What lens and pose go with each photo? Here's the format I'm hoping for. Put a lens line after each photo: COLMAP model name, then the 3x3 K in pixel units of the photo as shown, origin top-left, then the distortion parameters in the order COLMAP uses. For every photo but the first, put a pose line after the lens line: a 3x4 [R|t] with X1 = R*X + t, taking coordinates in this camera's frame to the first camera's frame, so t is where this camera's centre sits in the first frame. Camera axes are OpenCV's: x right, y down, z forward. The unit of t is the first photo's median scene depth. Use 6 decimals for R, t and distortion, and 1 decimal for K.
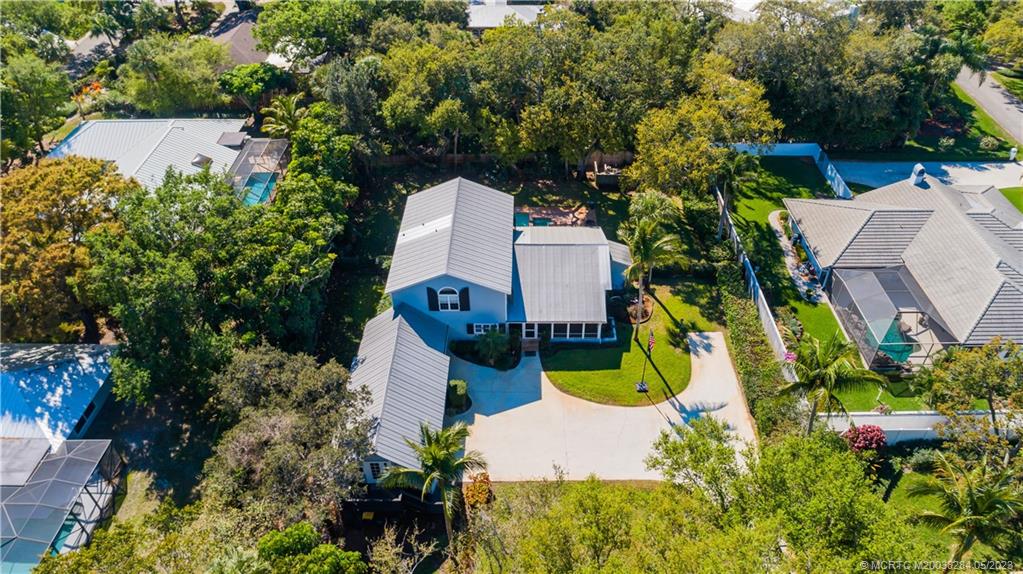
lens RADIAL K [[716.8, 0, 541.7], [0, 716.8, 291.5], [0, 0, 1]] dist [-0.011294, -0.003327]
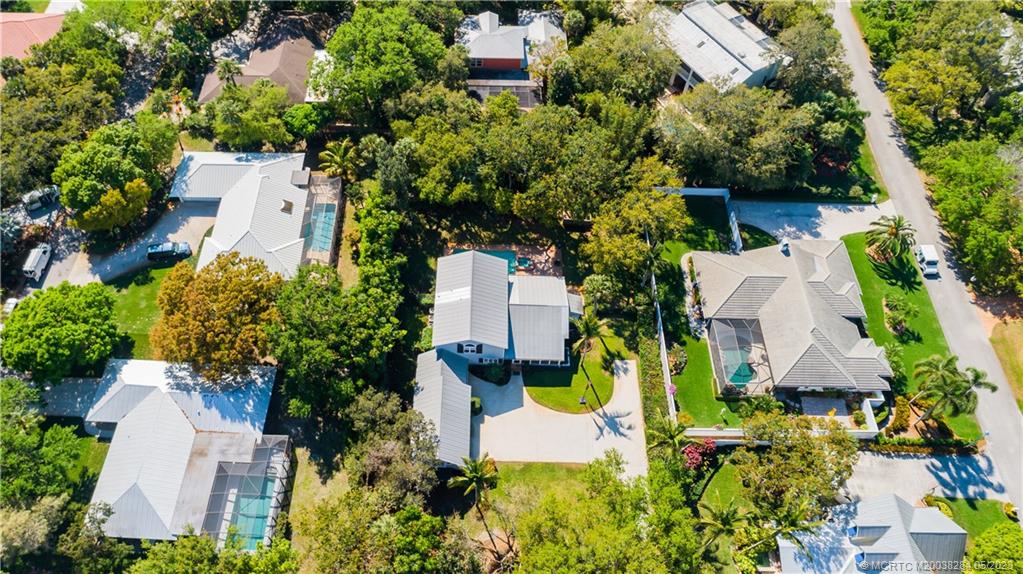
lens RADIAL K [[740.4, 0, 483.9], [0, 740.4, 289.3], [0, 0, 1]] dist [-0.010729, -0.000255]
pose [[0.999430, 0.029495, -0.016439, -0.064878], [-0.023581, 0.958118, 0.285400, -0.546240], [0.024169, -0.284850, 0.958267, -0.541093]]
